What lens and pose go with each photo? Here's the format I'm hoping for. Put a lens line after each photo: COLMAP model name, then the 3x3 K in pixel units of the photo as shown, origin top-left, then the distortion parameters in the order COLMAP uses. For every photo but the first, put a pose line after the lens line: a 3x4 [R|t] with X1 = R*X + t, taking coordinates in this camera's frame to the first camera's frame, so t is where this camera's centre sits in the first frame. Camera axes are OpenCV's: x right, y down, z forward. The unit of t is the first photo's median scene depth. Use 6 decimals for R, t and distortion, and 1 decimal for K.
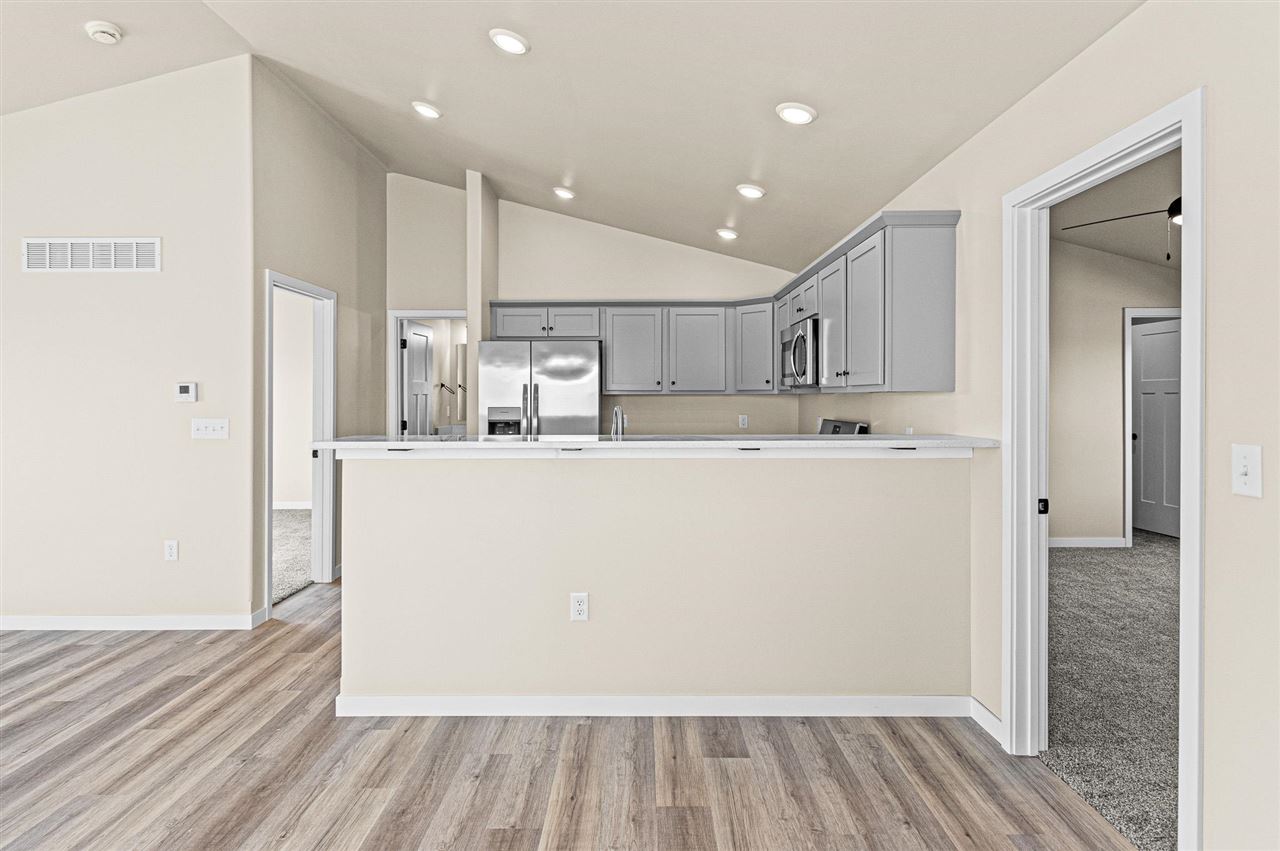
lens RADIAL K [[661.7, 0, 634.8], [0, 661.7, 398.5], [0, 0, 1]] dist [0.000454, -0.001336]
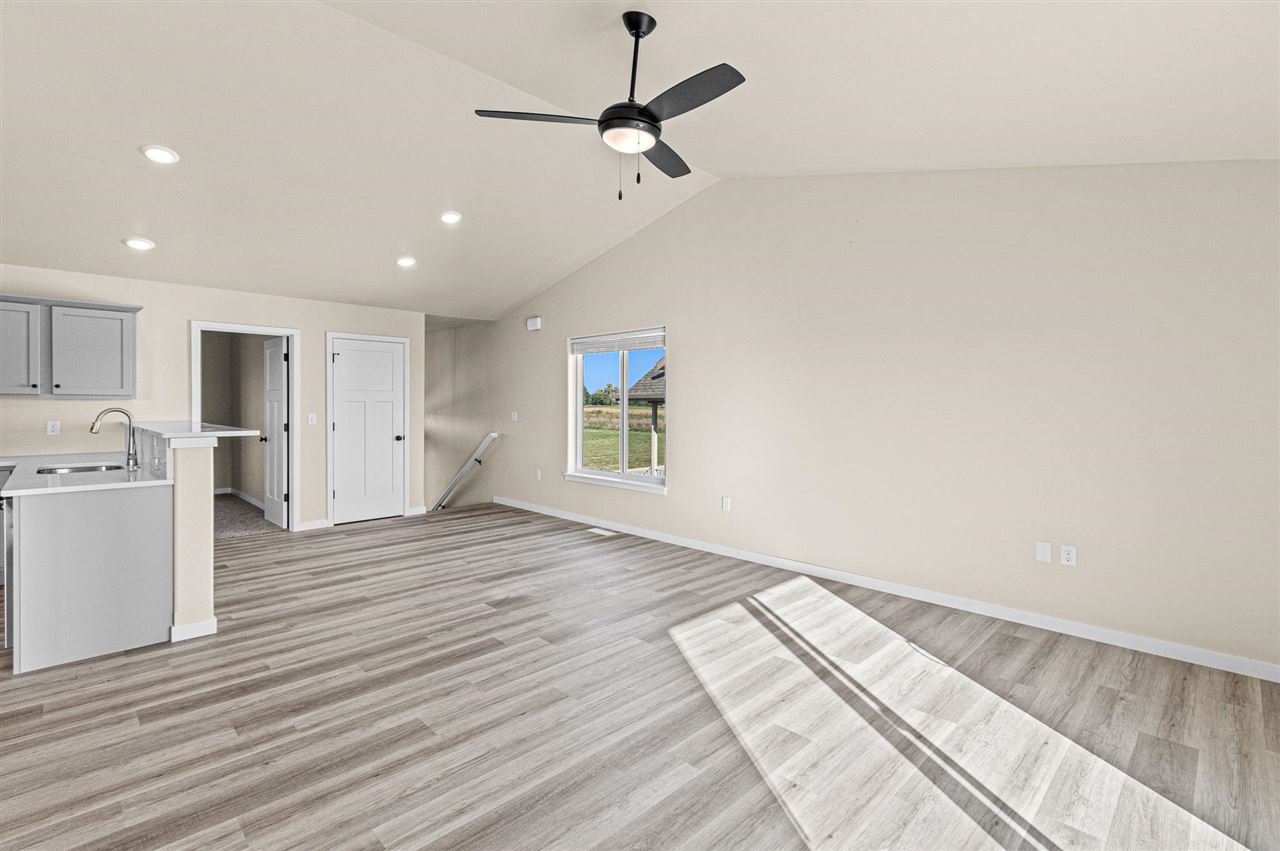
lens RADIAL K [[585.4, 0, 630.6], [0, 585.4, 410.4], [0, 0, 1]] dist [-0.001828, -0.000222]
pose [[-0.697370, -0.007043, 0.716676, -1.569568], [-0.001518, 0.999964, 0.008350, 0.009883], [-0.716709, 0.004735, -0.697356, 1.010875]]
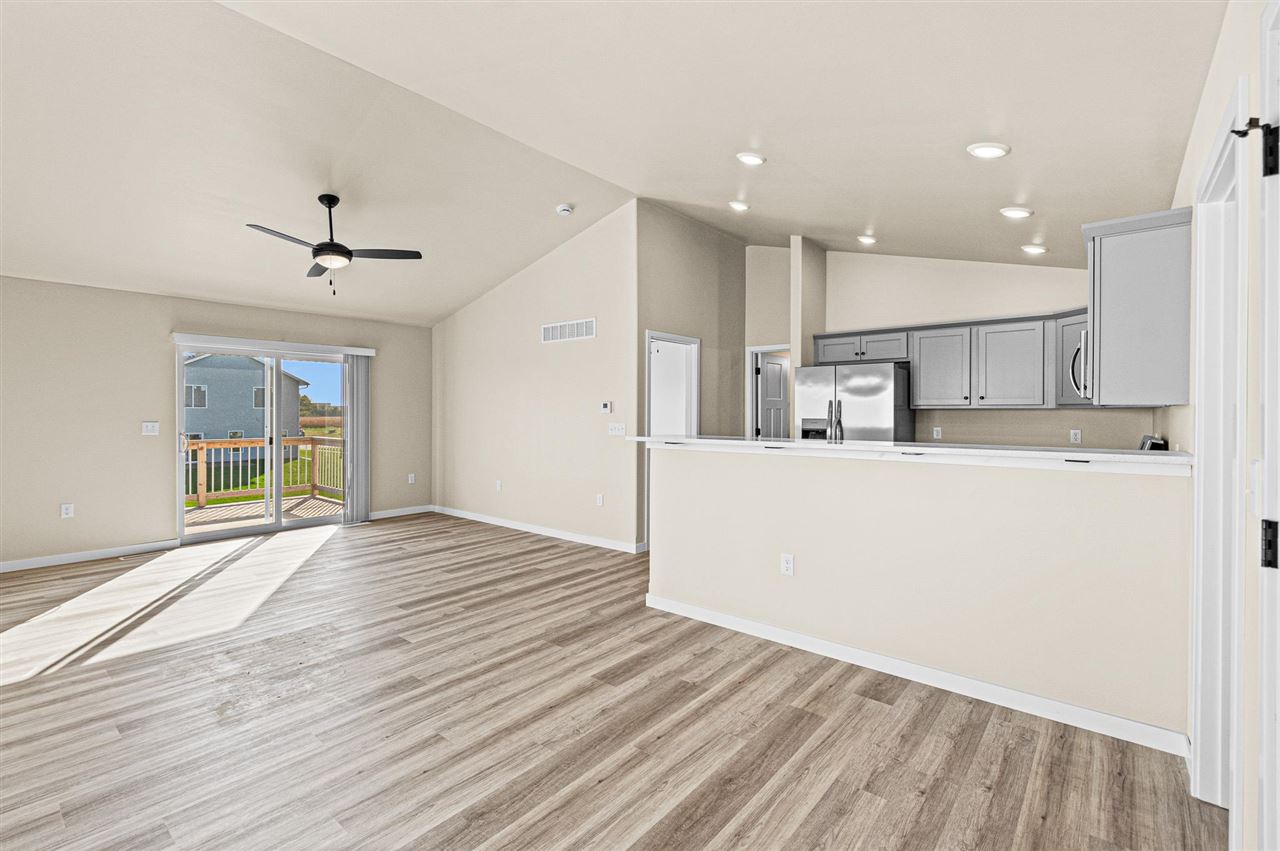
lens RADIAL K [[567.4, 0, 639.4], [0, 567.4, 412.4], [0, 0, 1]] dist [0.000491, -0.000253]
pose [[0.773514, 0.003573, -0.633769, 0.346784], [-0.004132, 0.999991, 0.000594, 0.002856], [0.633765, 0.002160, 0.773522, -0.076693]]
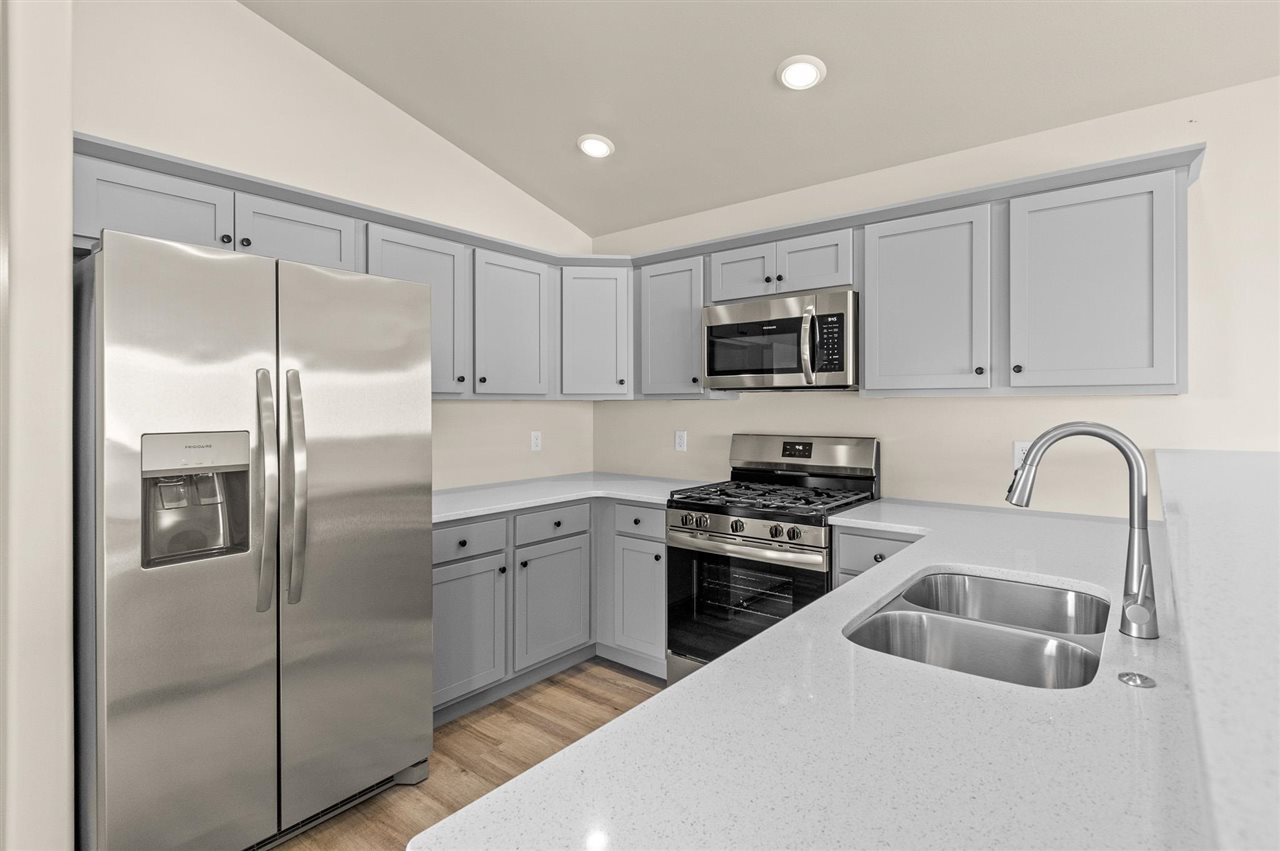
lens RADIAL K [[622.7, 0, 645.3], [0, 622.7, 409.7], [0, 0, 1]] dist [-0.000136, -0.000406]
pose [[0.627946, -0.007095, 0.778225, -0.458122], [0.003086, 0.999973, 0.006627, -0.000667], [-0.778251, -0.001759, 0.627951, 0.906043]]
